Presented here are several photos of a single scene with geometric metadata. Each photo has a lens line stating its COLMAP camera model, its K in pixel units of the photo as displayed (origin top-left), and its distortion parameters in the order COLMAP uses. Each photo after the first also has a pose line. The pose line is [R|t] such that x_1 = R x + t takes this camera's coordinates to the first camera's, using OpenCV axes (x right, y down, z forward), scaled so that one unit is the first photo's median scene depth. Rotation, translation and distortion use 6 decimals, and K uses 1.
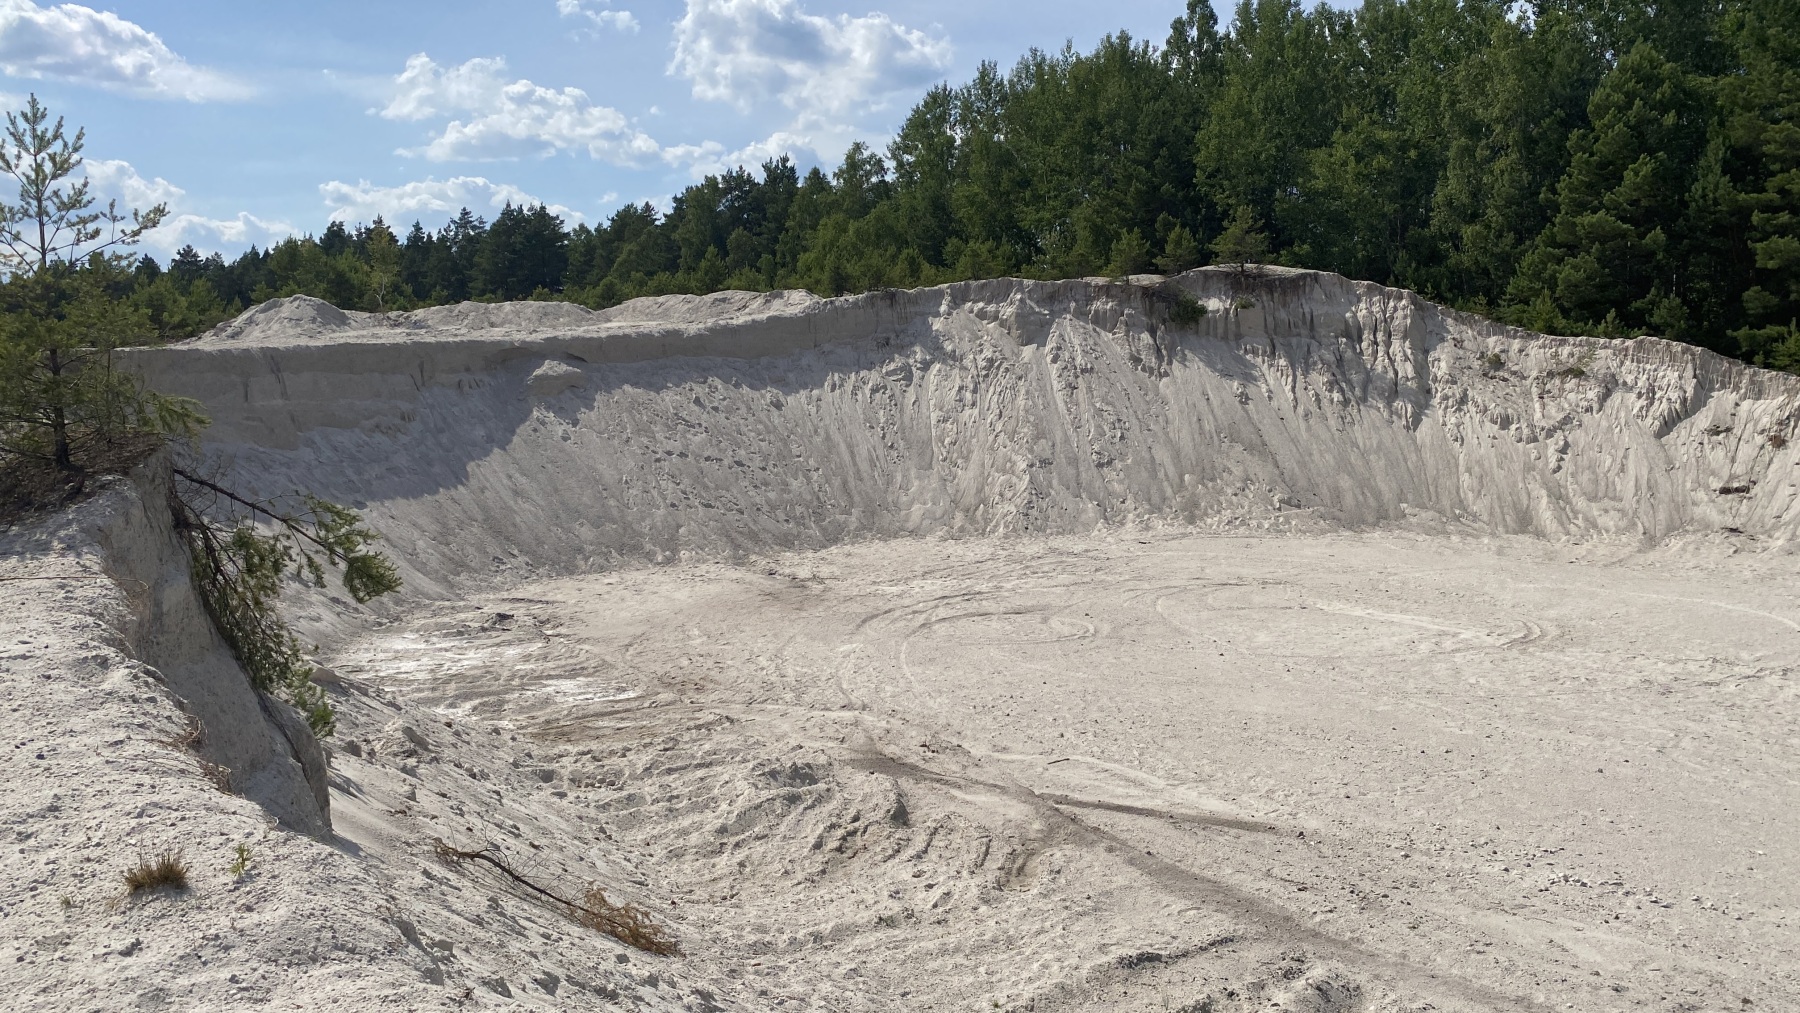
lens RADIAL K [[1311.9, 0, 870.2], [0, 1311.9, 521.1], [0, 0, 1]] dist [0.047722, -0.097548]
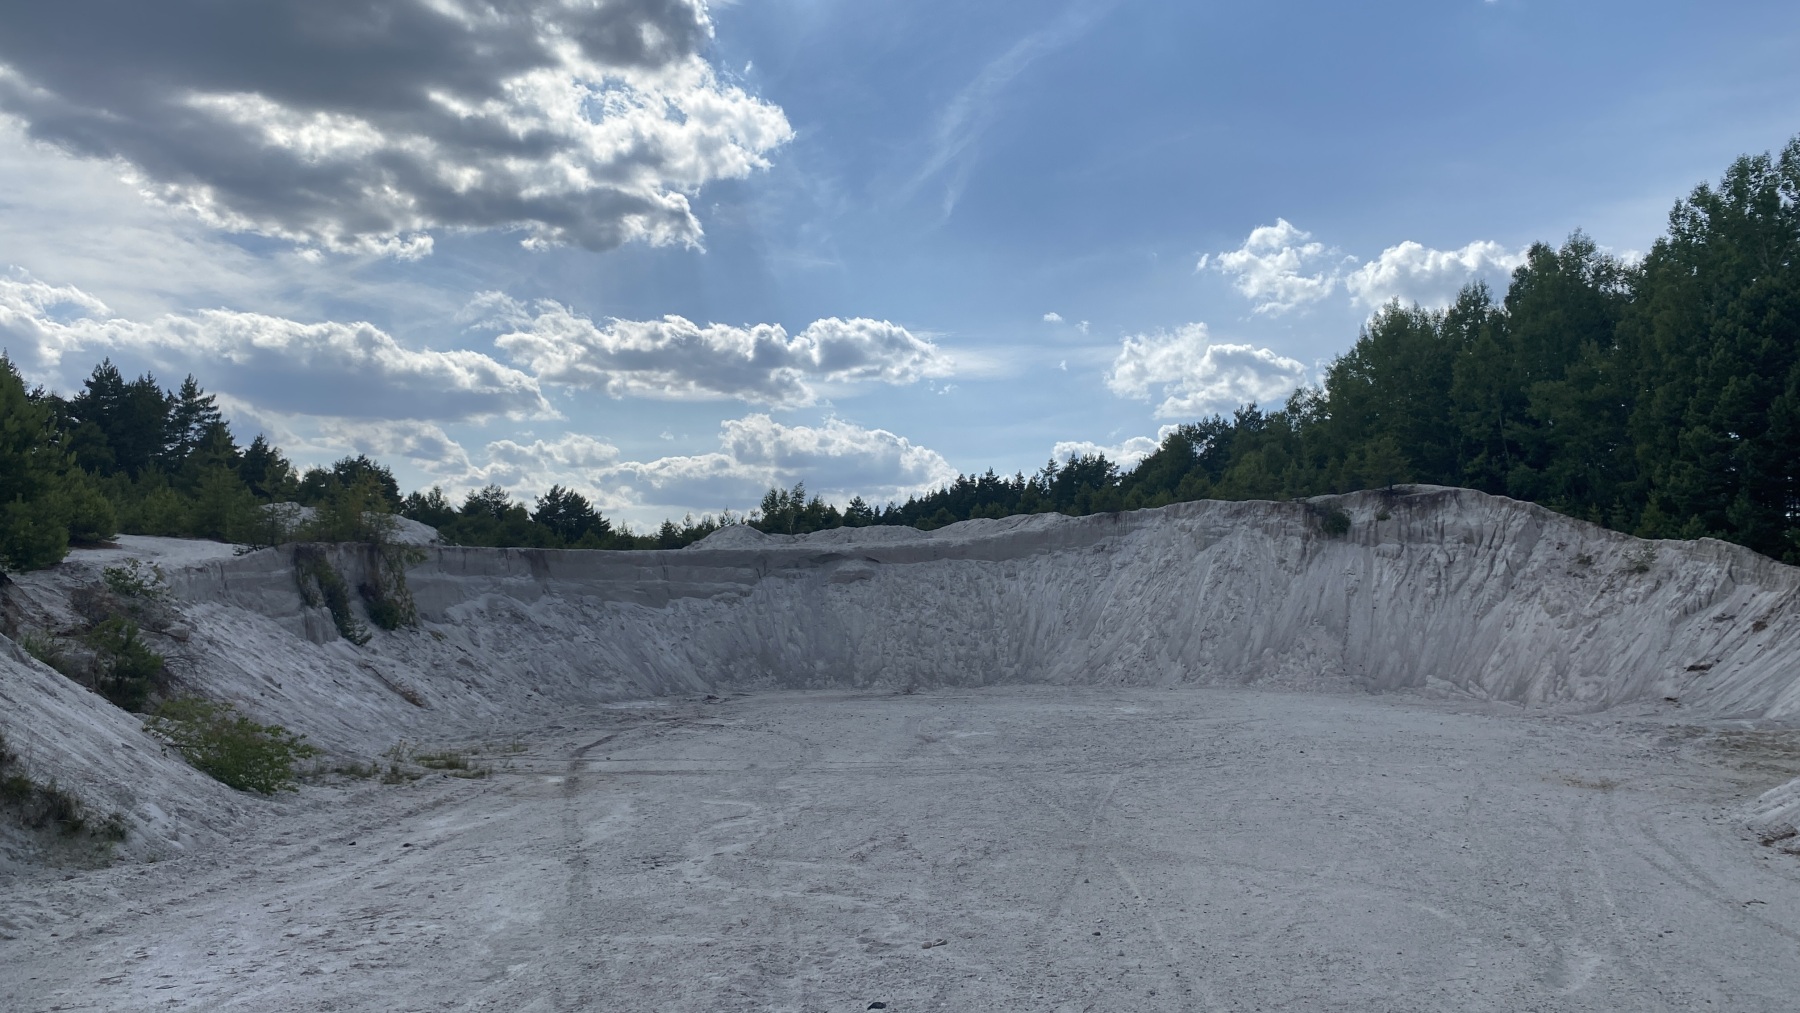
lens RADIAL K [[1311.9, 0, 896.6], [0, 1311.9, 511.2], [0, 0, 1]] dist [0.047722, -0.097548]
pose [[0.868122, -0.023384, -0.495799, 0.511924], [-0.069135, 0.983456, -0.167437, 0.066298], [0.491512, 0.179633, 0.852143, -0.262193]]
